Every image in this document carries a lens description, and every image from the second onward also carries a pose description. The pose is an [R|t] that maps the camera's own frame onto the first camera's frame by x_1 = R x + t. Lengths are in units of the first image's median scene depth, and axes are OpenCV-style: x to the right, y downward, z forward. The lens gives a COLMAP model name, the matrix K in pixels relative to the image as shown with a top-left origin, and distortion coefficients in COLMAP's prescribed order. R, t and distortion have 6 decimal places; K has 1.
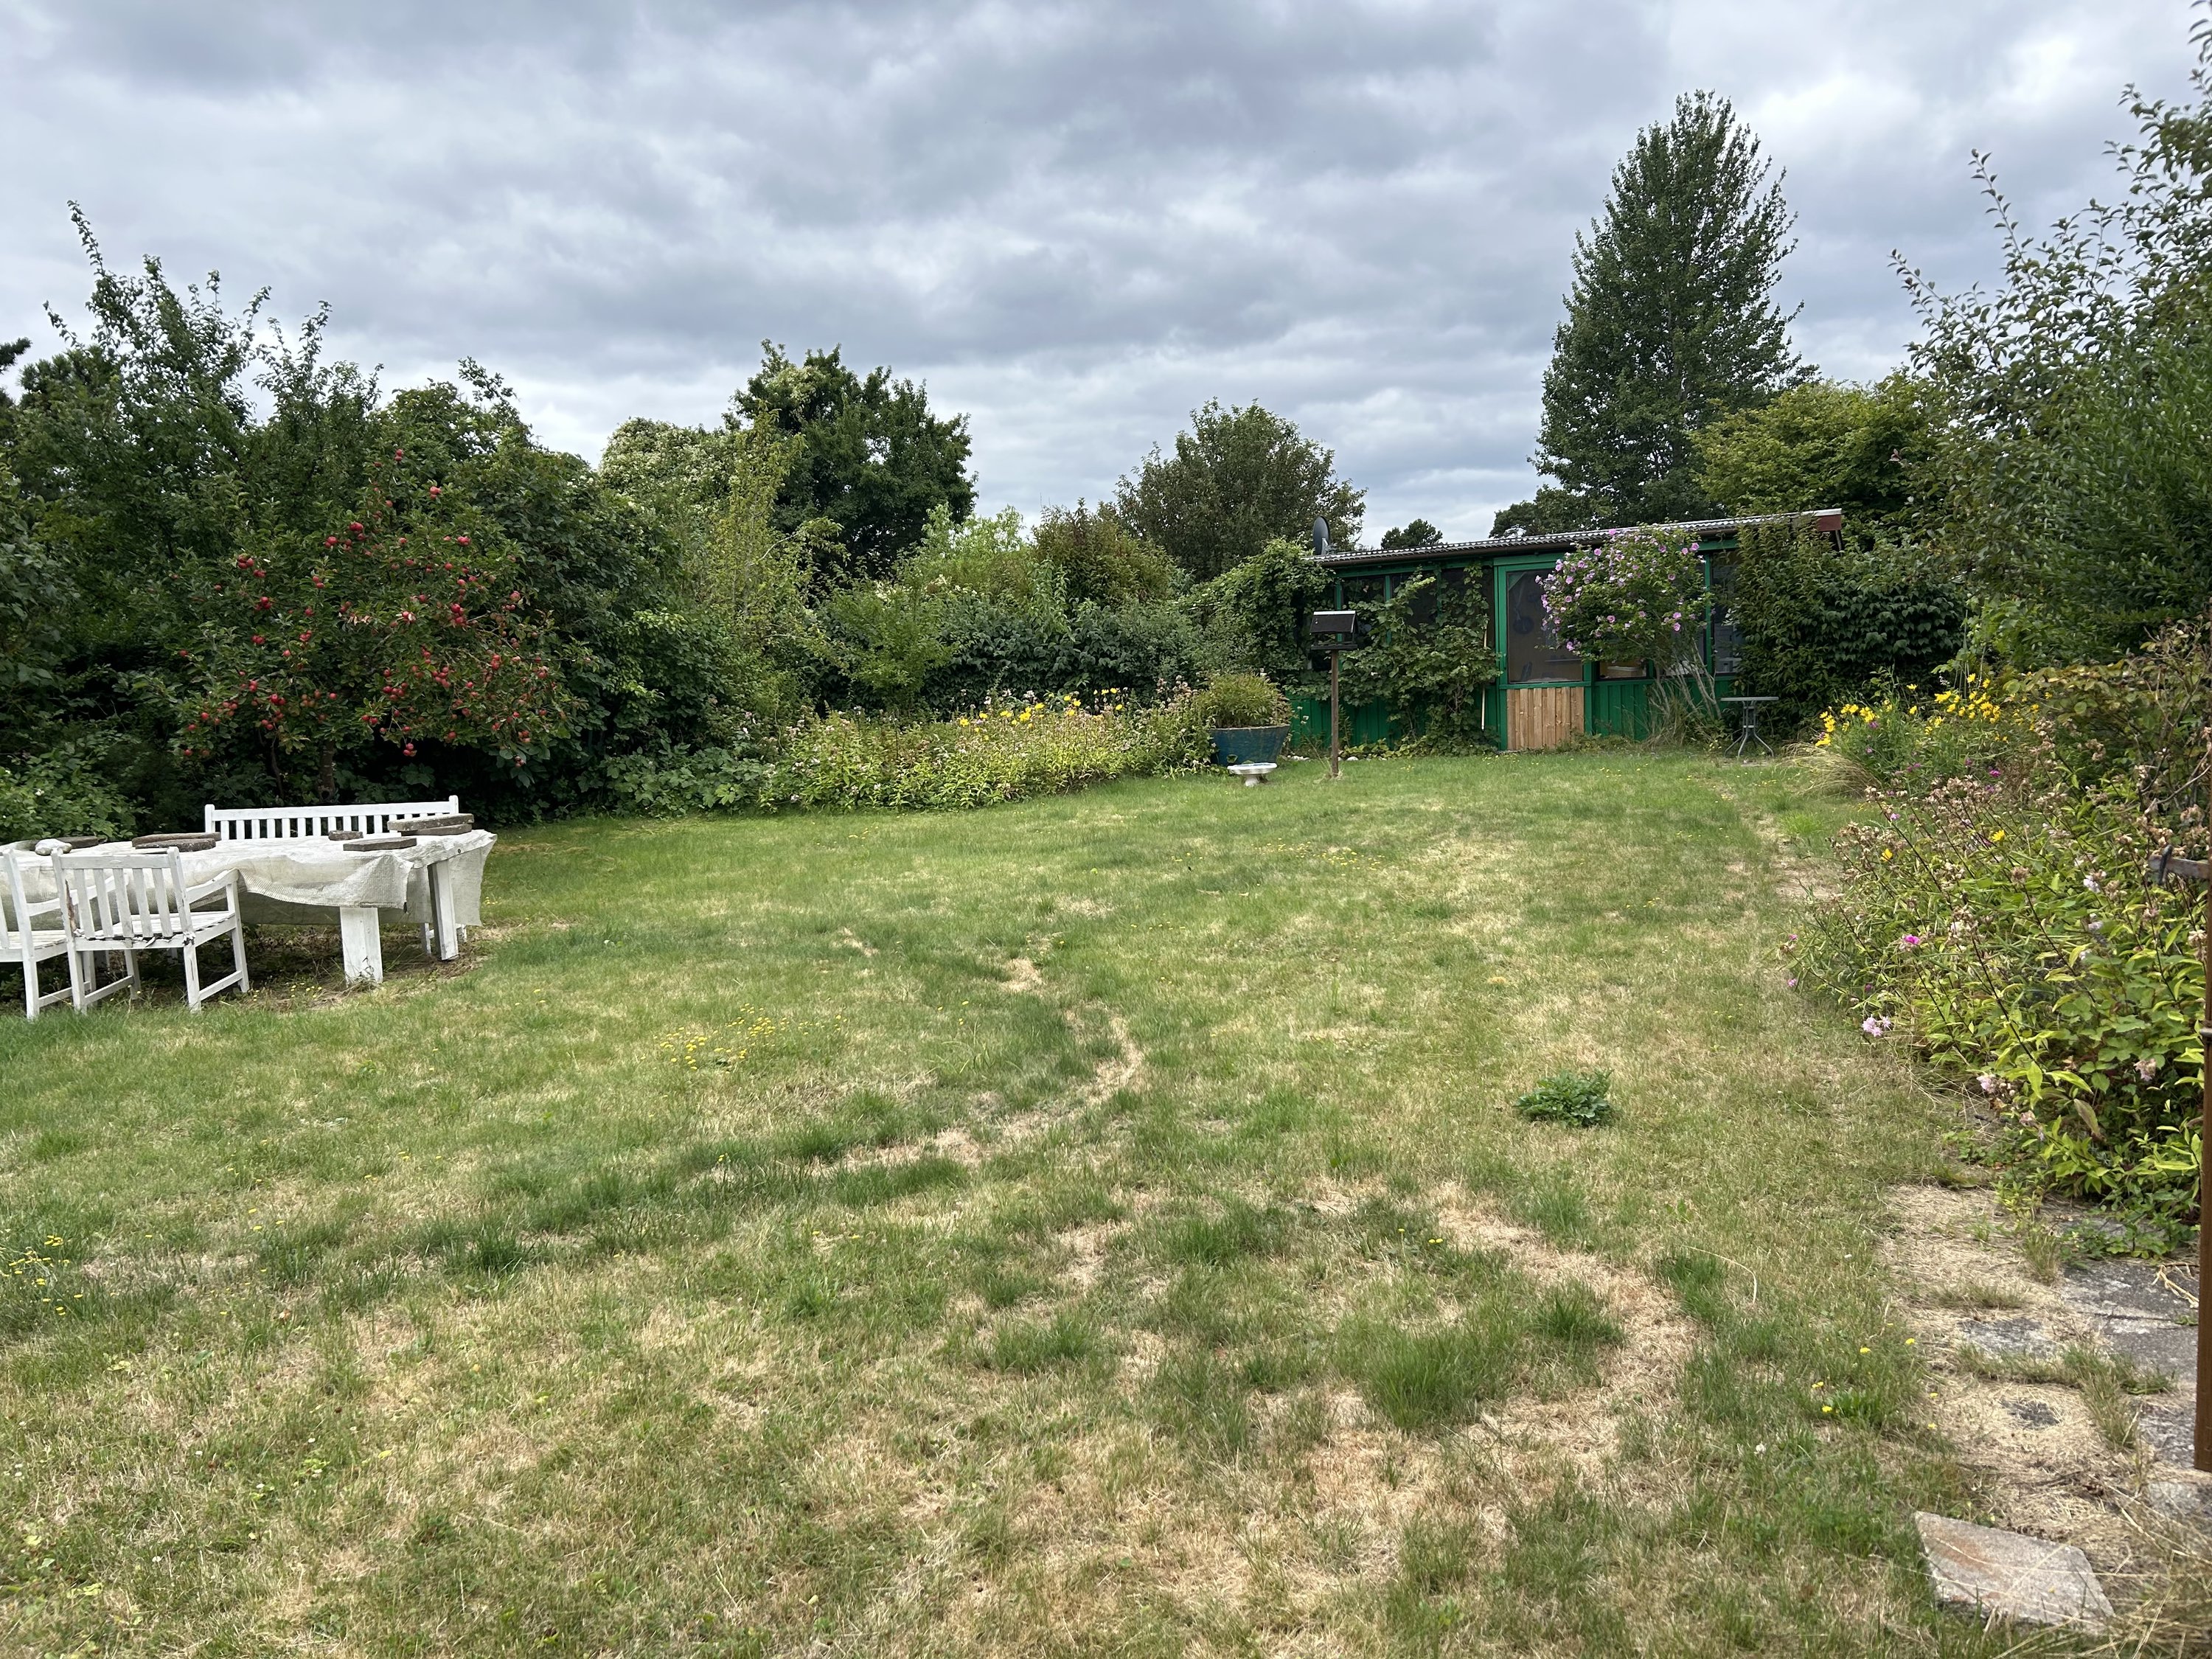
lens RADIAL K [[1459.8, 0, 1106.0], [0, 1459.8, 829.5], [0, 0, 1]] dist [0.031659, -0.000894]
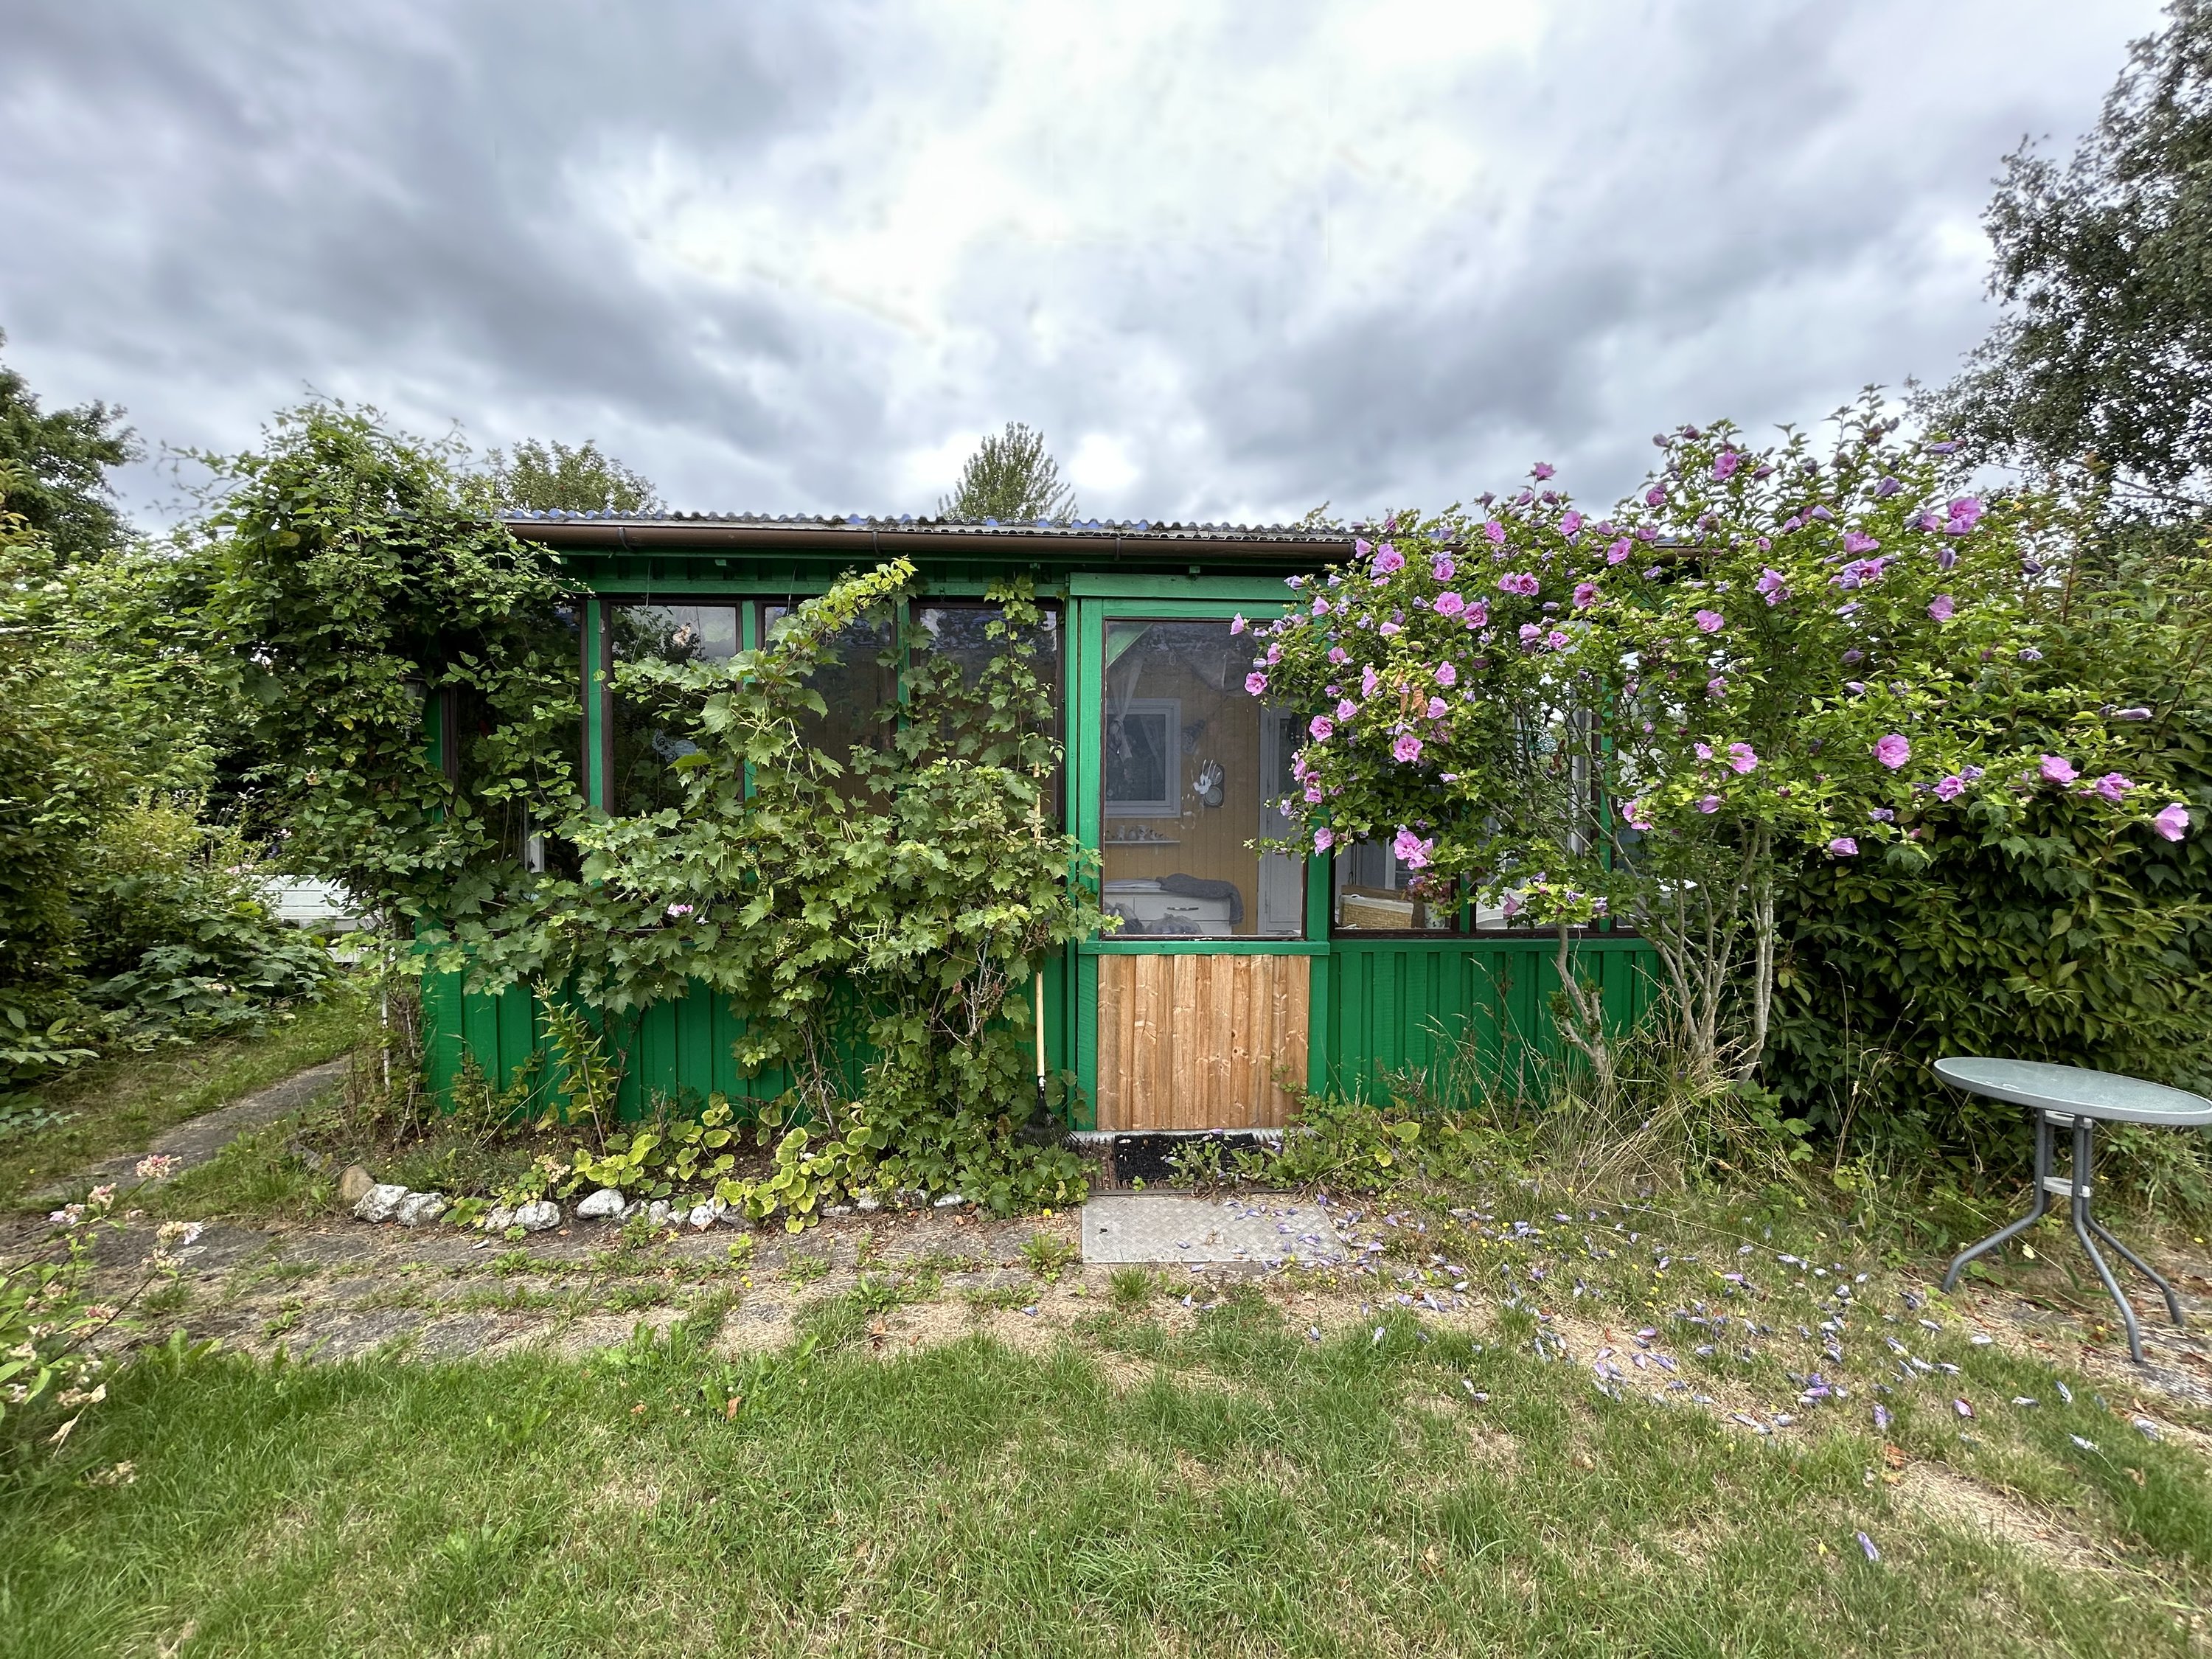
lens RADIAL K [[936.5, 0, 1106.0], [0, 936.5, 829.5], [0, 0, 1]] dist [-0.001332, -0.000169]
pose [[0.869684, 0.038136, 0.492133, 0.166203], [0.005830, 0.996148, -0.087494, -0.106231], [-0.493574, 0.078961, 0.866112, 0.809709]]
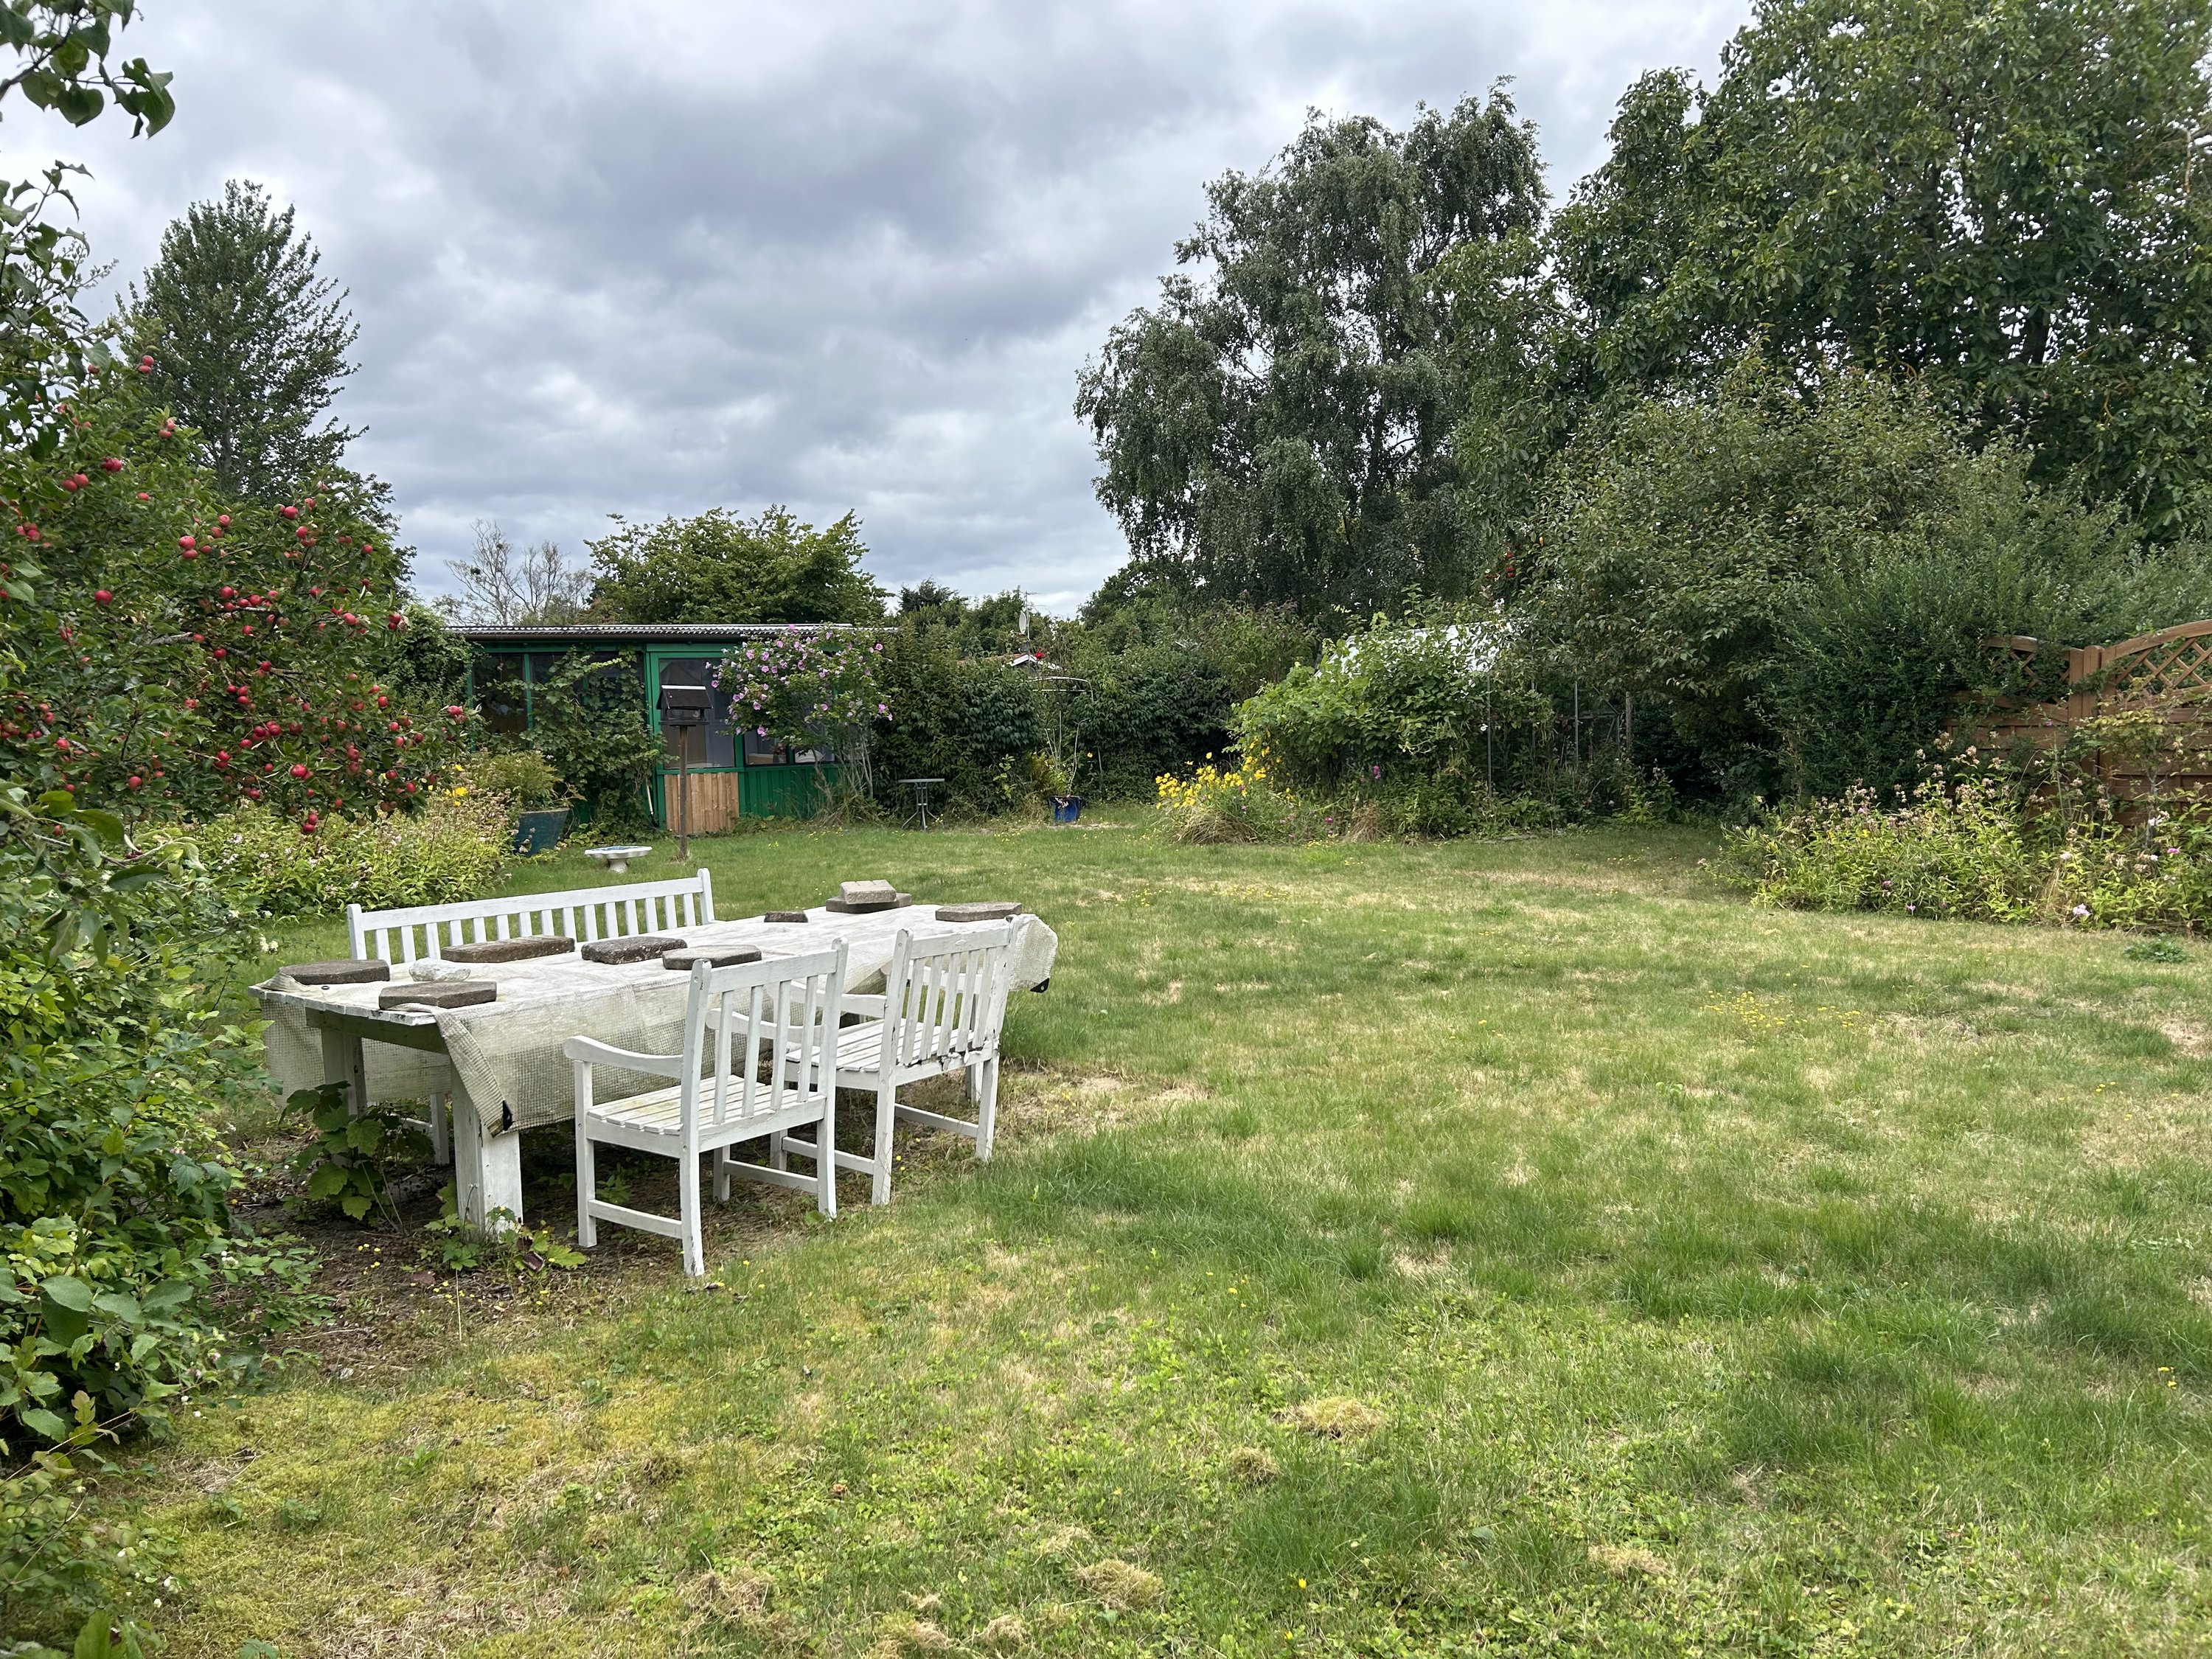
lens RADIAL K [[1459.8, 0, 1106.0], [0, 1459.8, 829.5], [0, 0, 1]] dist [0.031659, -0.000894]
pose [[0.555968, -0.029587, 0.830677, -0.393461], [0.096064, 0.994957, -0.028857, -0.000545], [-0.825634, 0.095842, 0.556006, 0.198090]]
